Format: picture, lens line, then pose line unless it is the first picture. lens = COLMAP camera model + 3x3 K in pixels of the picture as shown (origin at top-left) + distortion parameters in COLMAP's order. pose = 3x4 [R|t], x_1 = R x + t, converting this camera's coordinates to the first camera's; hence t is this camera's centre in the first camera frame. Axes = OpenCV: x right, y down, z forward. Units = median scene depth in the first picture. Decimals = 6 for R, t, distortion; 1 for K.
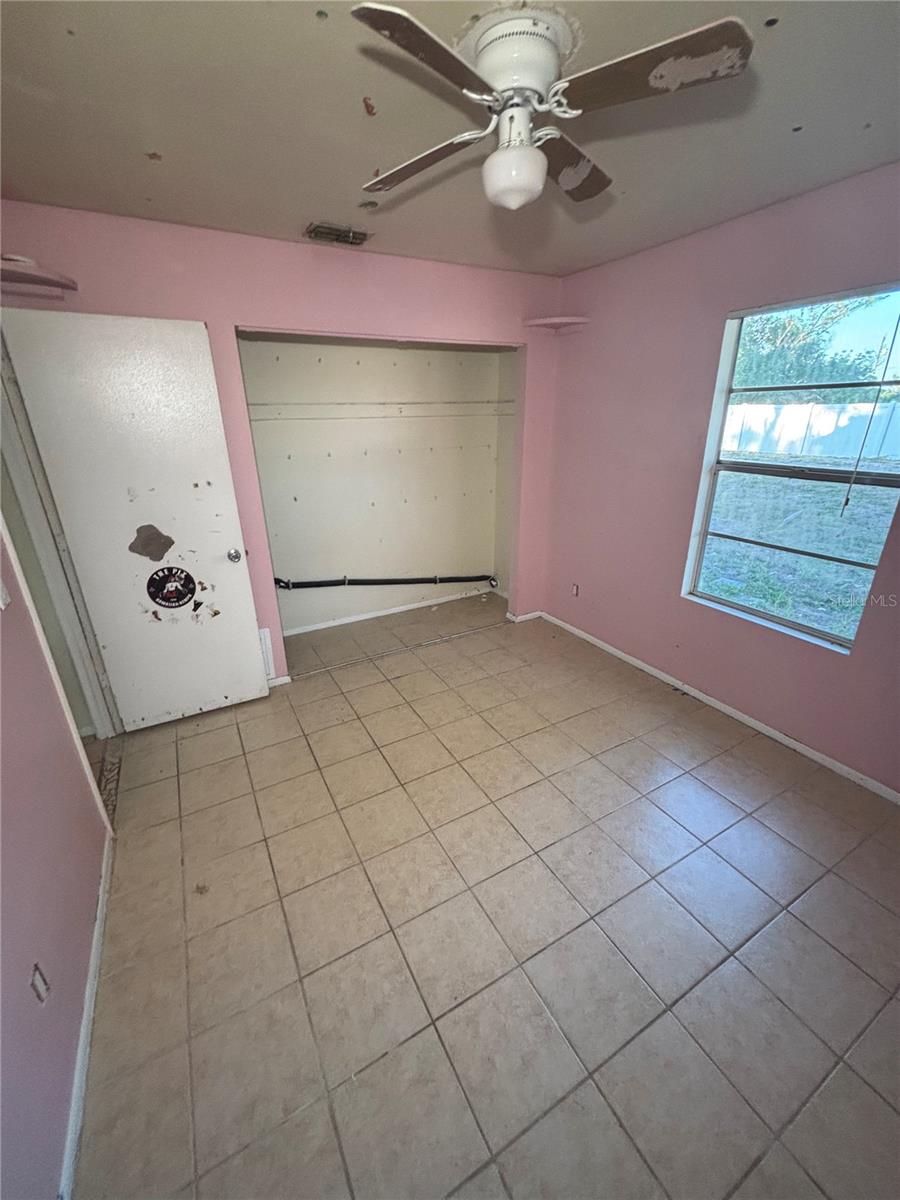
lens RADIAL K [[482.6, 0, 451.2], [0, 482.6, 601.4], [0, 0, 1]] dist [-0.002748, 0.001130]
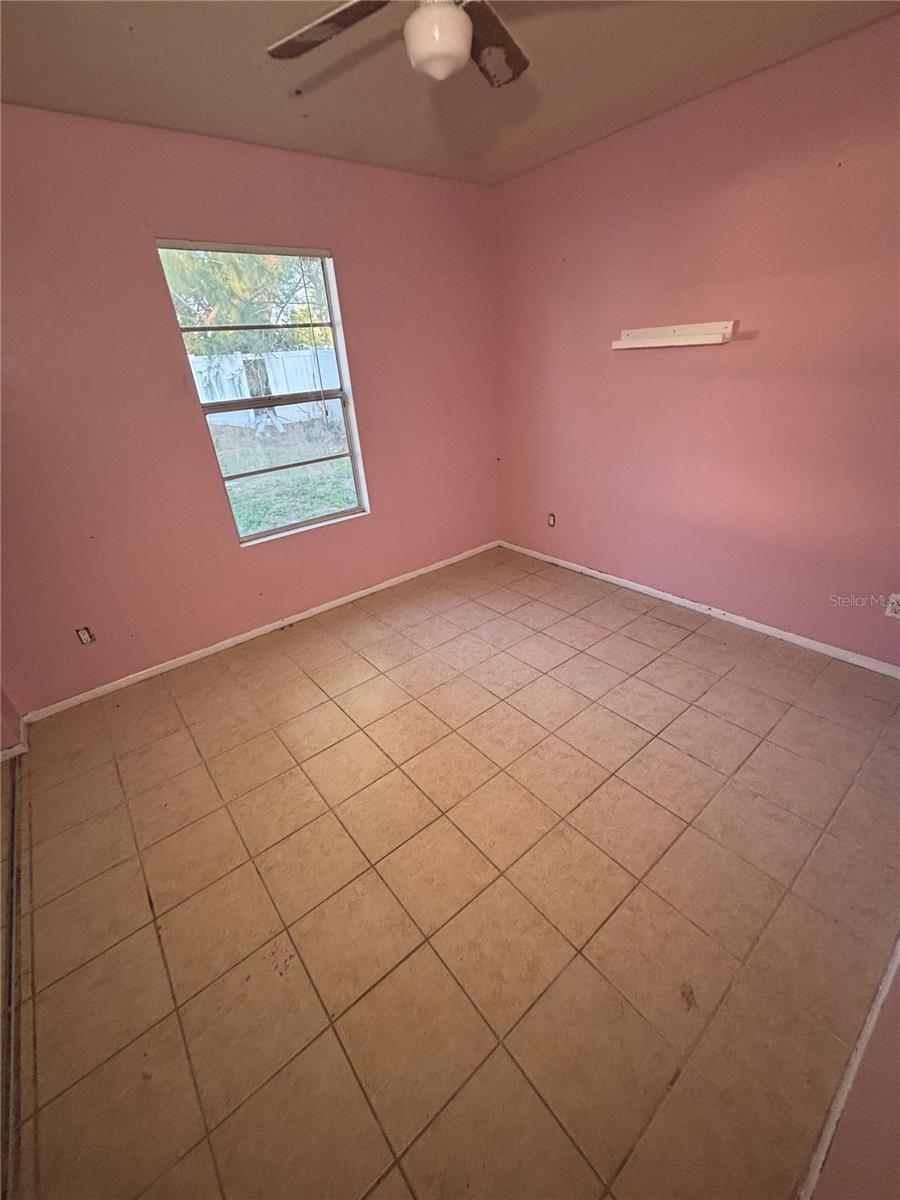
lens RADIAL K [[482.6, 0, 448.1], [0, 482.6, 599.5], [0, 0, 1]] dist [-0.002748, 0.001130]
pose [[-0.160579, -0.427104, 0.889830, -0.681477], [0.433167, 0.779578, 0.452354, -0.254110], [-0.886894, 0.458083, 0.059823, 0.816600]]
